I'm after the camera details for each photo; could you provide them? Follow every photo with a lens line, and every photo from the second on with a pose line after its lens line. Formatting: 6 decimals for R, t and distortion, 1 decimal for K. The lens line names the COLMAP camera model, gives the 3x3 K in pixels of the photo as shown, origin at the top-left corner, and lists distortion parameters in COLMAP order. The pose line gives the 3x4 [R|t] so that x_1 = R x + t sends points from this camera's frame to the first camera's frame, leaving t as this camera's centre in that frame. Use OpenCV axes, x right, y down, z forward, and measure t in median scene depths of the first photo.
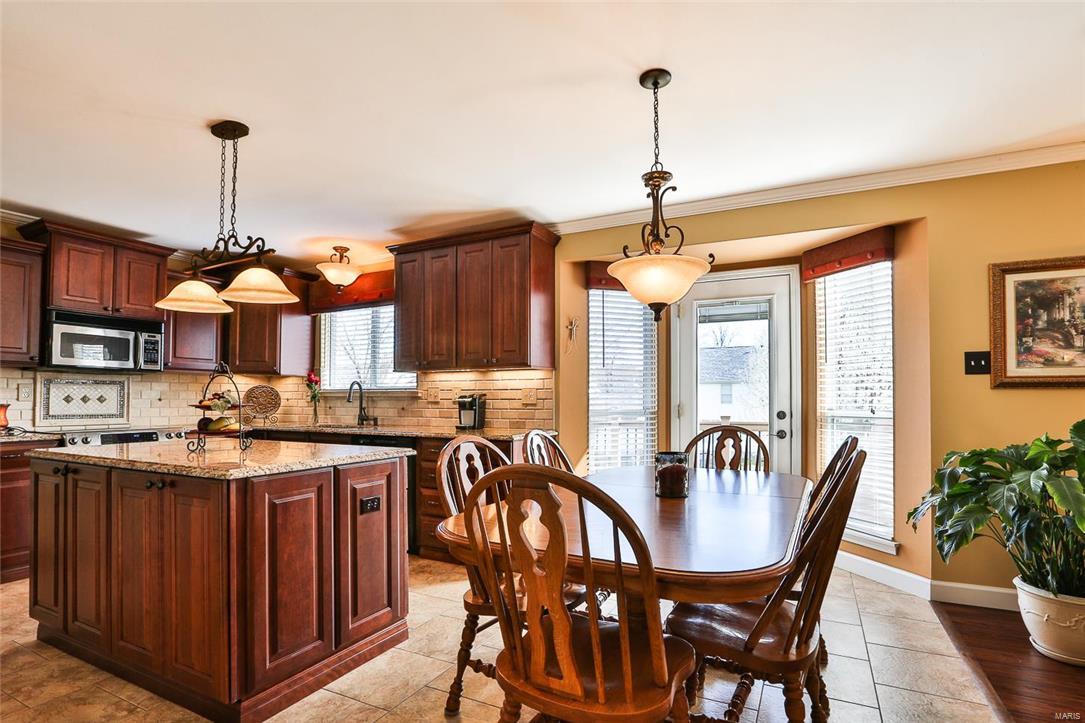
lens RADIAL K [[537.3, 0, 546.4], [0, 537.3, 385.1], [0, 0, 1]] dist [-0.058045, 0.022972]
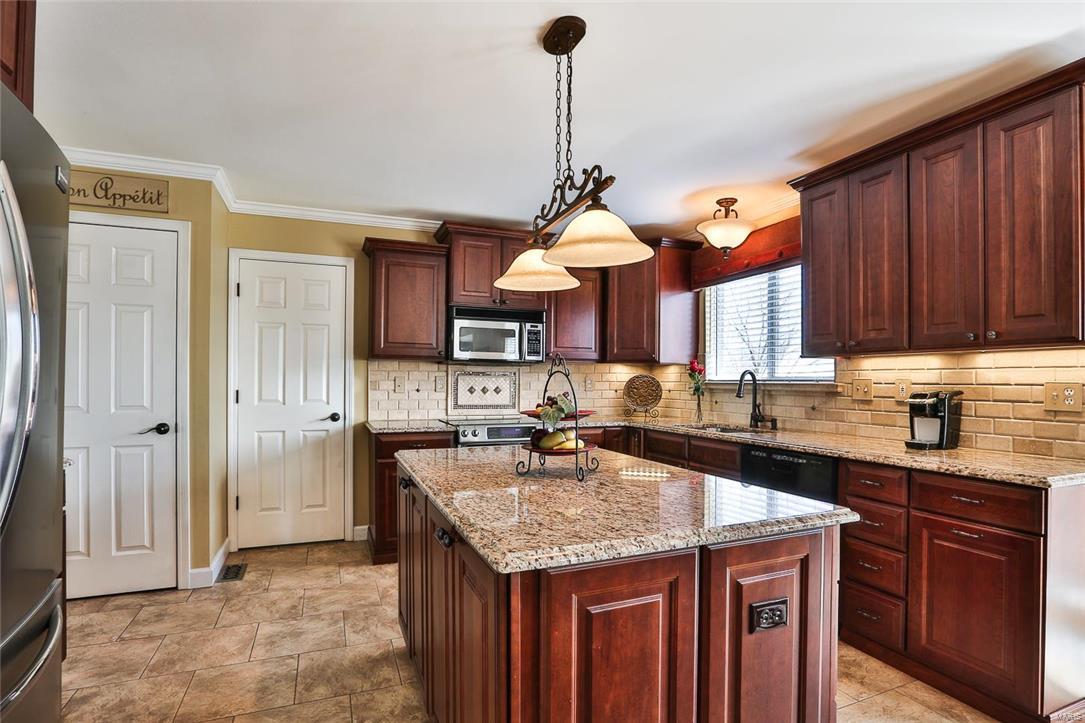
lens RADIAL K [[537.3, 0, 546.4], [0, 537.3, 385.1], [0, 0, 1]] dist [-0.058045, 0.022972]
pose [[0.759597, 0.010361, -0.650311, -0.088190], [0.011395, 0.999508, 0.029235, -0.013279], [0.650294, -0.029617, 0.759105, 0.257850]]
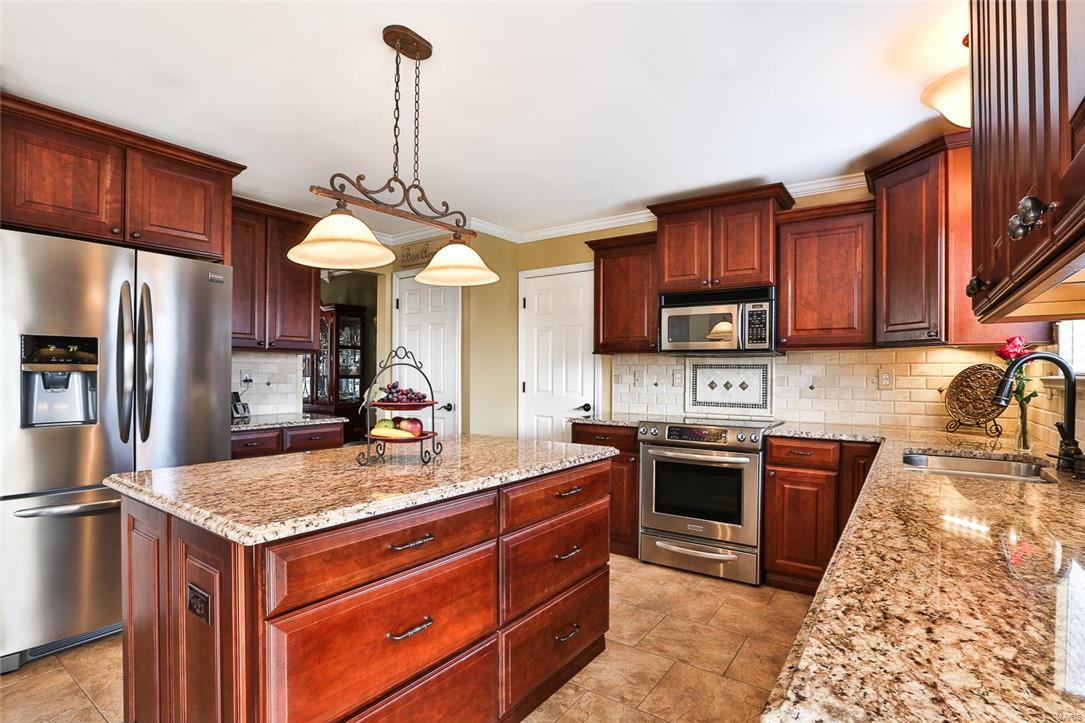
lens RADIAL K [[537.3, 0, 546.4], [0, 537.3, 385.1], [0, 0, 1]] dist [-0.058045, 0.022972]
pose [[-0.146401, 0.022932, -0.988960, 0.072979], [0.022707, 0.999546, 0.019816, 0.000732], [0.988965, -0.019556, -0.146855, 0.815808]]
